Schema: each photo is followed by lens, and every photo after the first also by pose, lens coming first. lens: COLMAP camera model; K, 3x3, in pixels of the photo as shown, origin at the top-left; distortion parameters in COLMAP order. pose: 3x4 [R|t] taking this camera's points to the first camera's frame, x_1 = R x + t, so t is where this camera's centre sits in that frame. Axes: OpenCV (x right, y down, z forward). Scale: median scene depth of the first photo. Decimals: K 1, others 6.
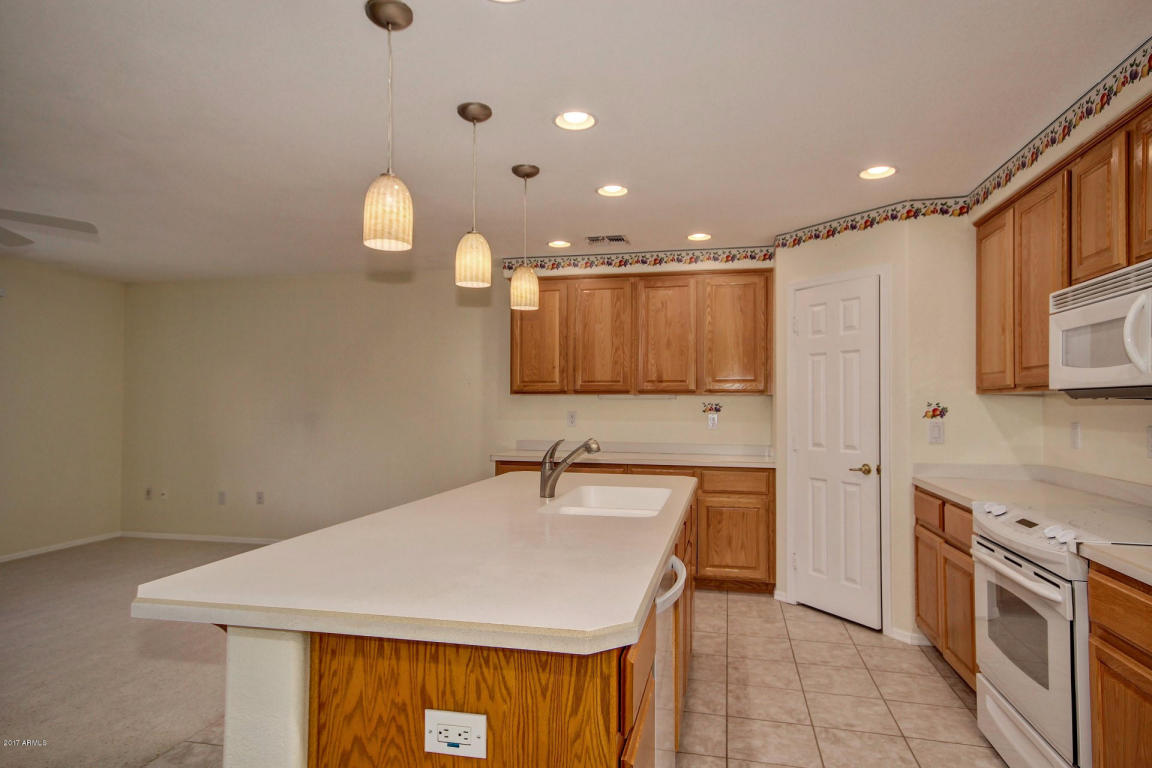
lens RADIAL K [[657.1, 0, 585.5], [0, 657.1, 387.8], [0, 0, 1]] dist [0.021342, 0.000994]
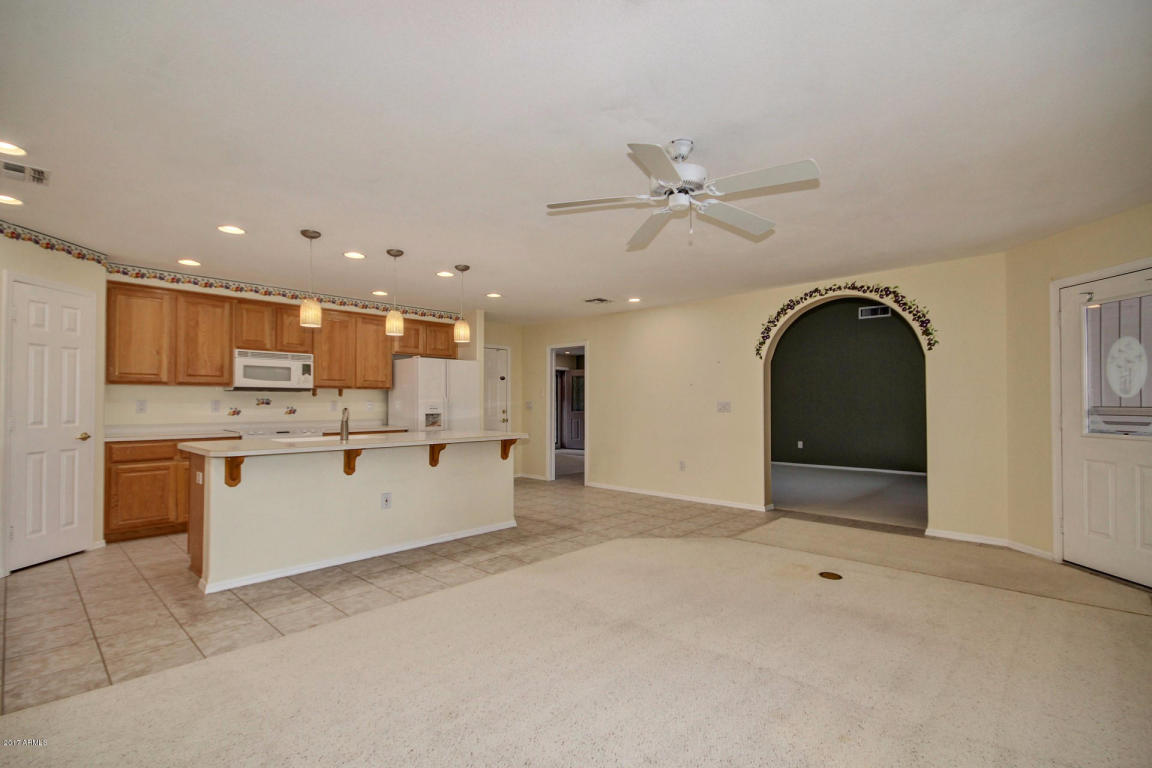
lens RADIAL K [[530.6, 0, 574.4], [0, 530.6, 395.2], [0, 0, 1]] dist [0.011113, -0.006397]
pose [[-0.850199, -0.000180, 0.526462, -0.797794], [-0.021284, 0.999194, -0.034031, 0.041590], [-0.526032, -0.040138, -0.849517, 1.094273]]
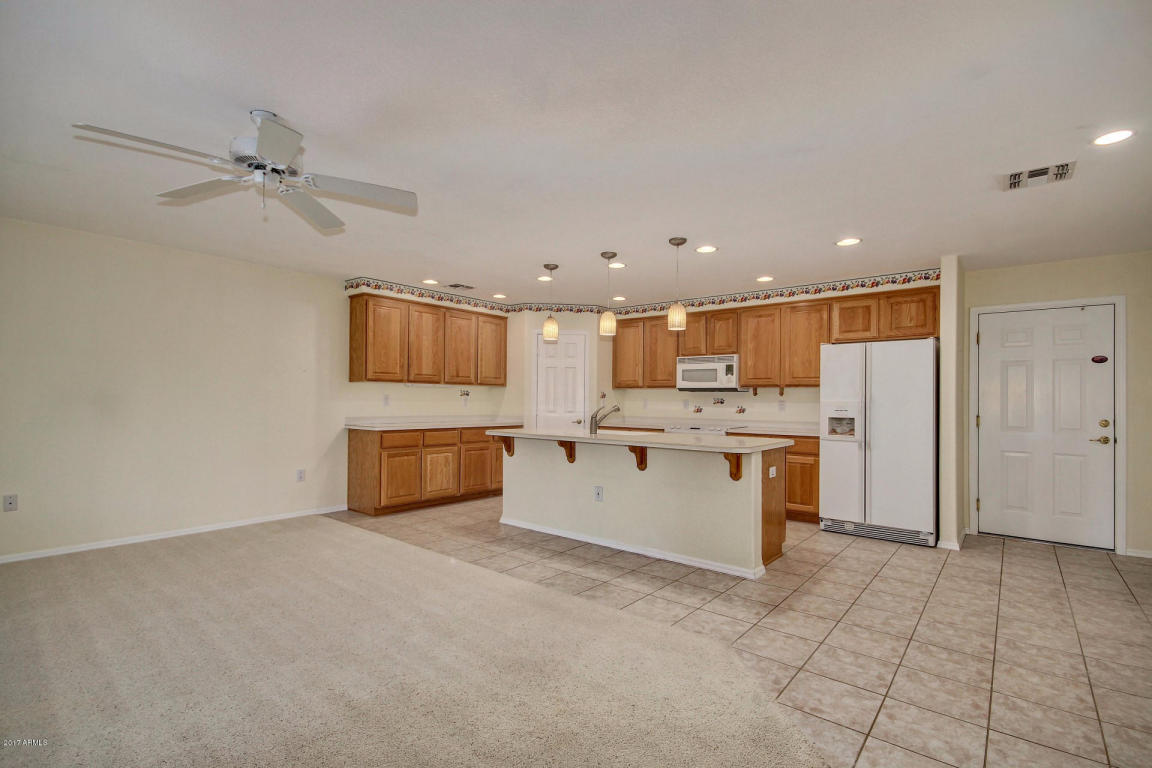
lens RADIAL K [[530.6, 0, 577.0], [0, 530.6, 391.1], [0, 0, 1]] dist [0.011113, -0.006397]
pose [[0.460844, 0.013779, 0.887374, -0.908789], [-0.032240, 0.999479, 0.001224, 0.014917], [-0.886896, -0.029173, 0.461048, 0.141311]]
